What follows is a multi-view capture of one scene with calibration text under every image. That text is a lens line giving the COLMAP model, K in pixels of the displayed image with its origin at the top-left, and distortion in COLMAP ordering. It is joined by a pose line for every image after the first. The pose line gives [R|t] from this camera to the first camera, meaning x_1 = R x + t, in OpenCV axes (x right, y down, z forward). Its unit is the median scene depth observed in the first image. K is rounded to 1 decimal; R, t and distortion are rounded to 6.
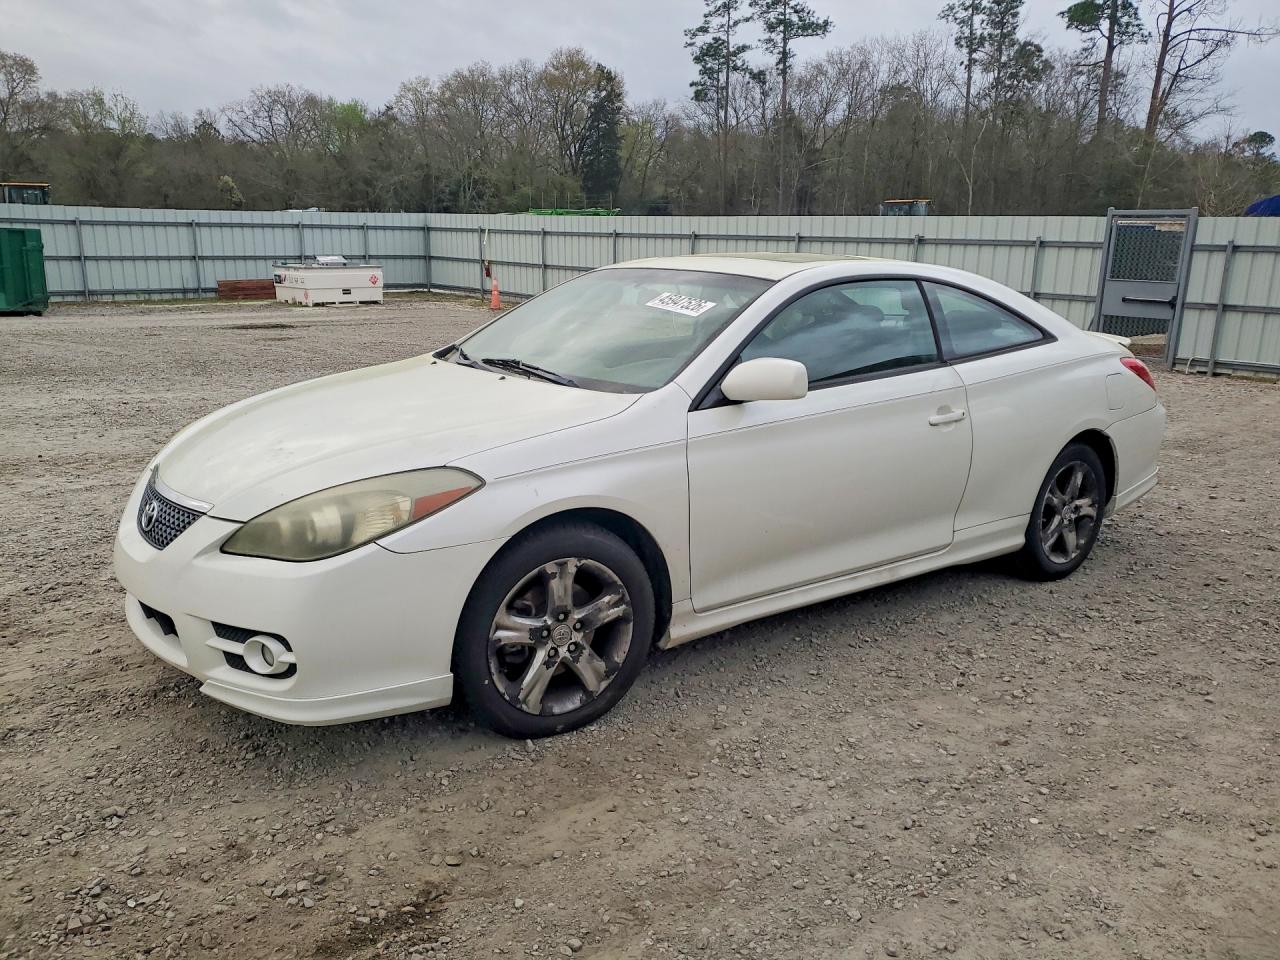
lens RADIAL K [[1040.2, 0, 644.6], [0, 1040.2, 481.7], [0, 0, 1]] dist [0.027830, -0.003820]
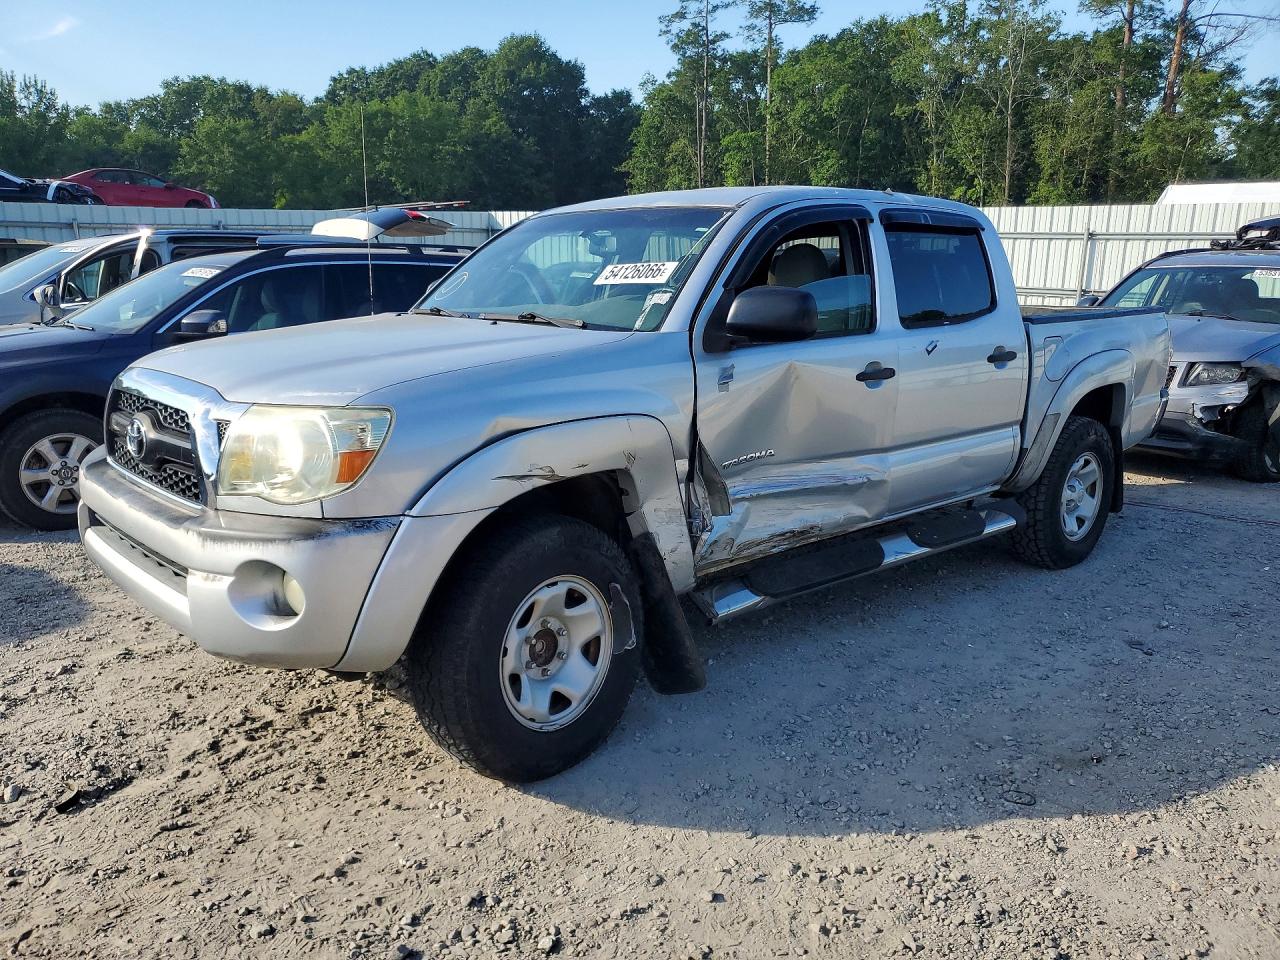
lens RADIAL K [[1025.6, 0, 636.4], [0, 1025.6, 491.2], [0, 0, 1]] dist [0.011077, 0.018267]
pose [[0.996325, -0.030781, 0.079928, -0.183889], [0.029994, 0.999489, 0.011020, -0.054461], [-0.080226, -0.008582, 0.996740, 0.232603]]
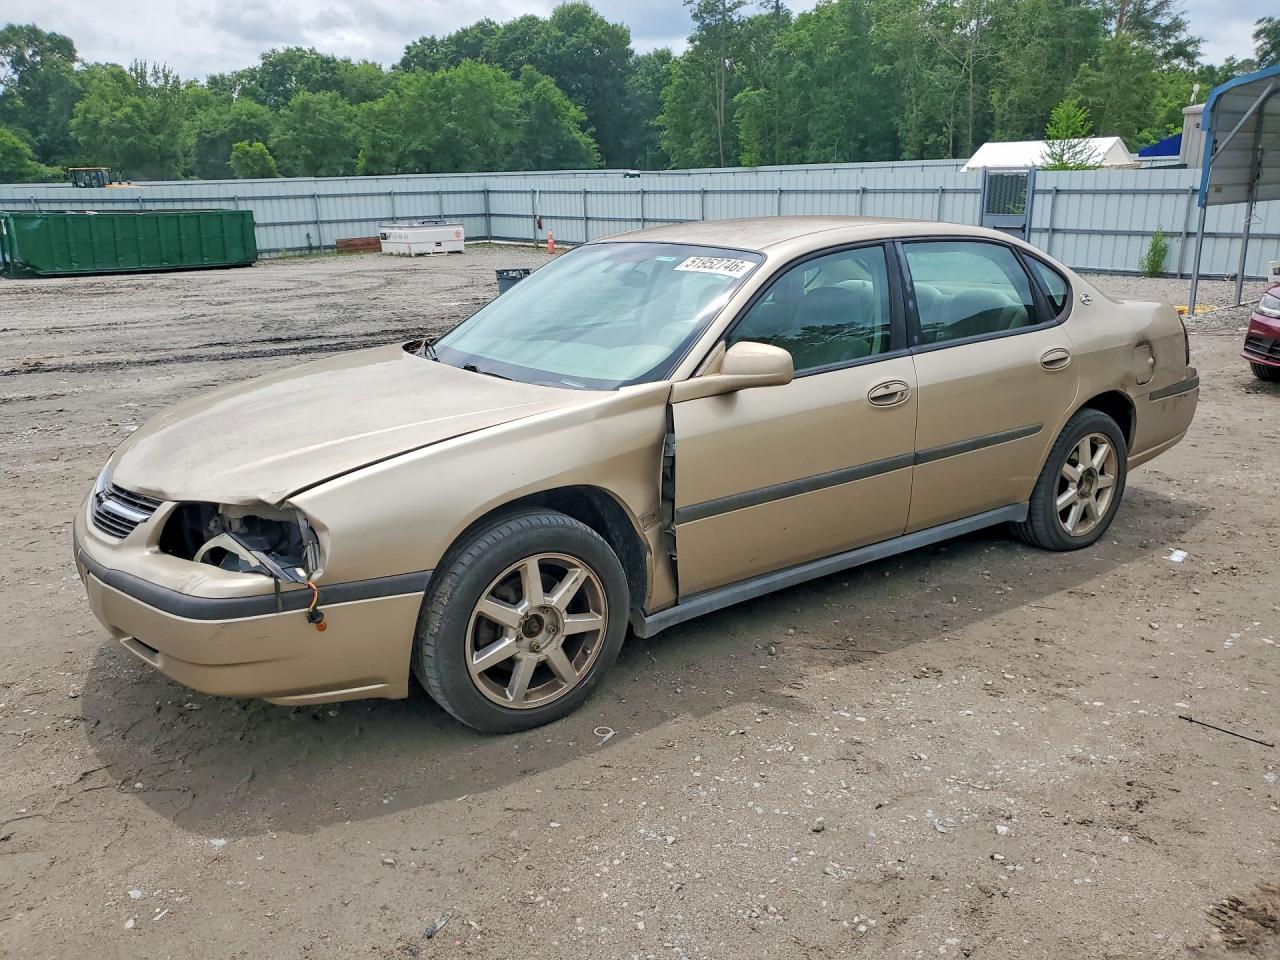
lens RADIAL K [[1078.4, 0, 640.0], [0, 1078.4, 480.0], [0, 0, 1]] dist [0.021799, 0.016415]
pose [[0.999376, -0.033420, -0.011417, -0.025035], [0.033826, 0.998725, 0.037470, 0.061148], [0.010150, -0.037833, 0.999233, -0.311240]]
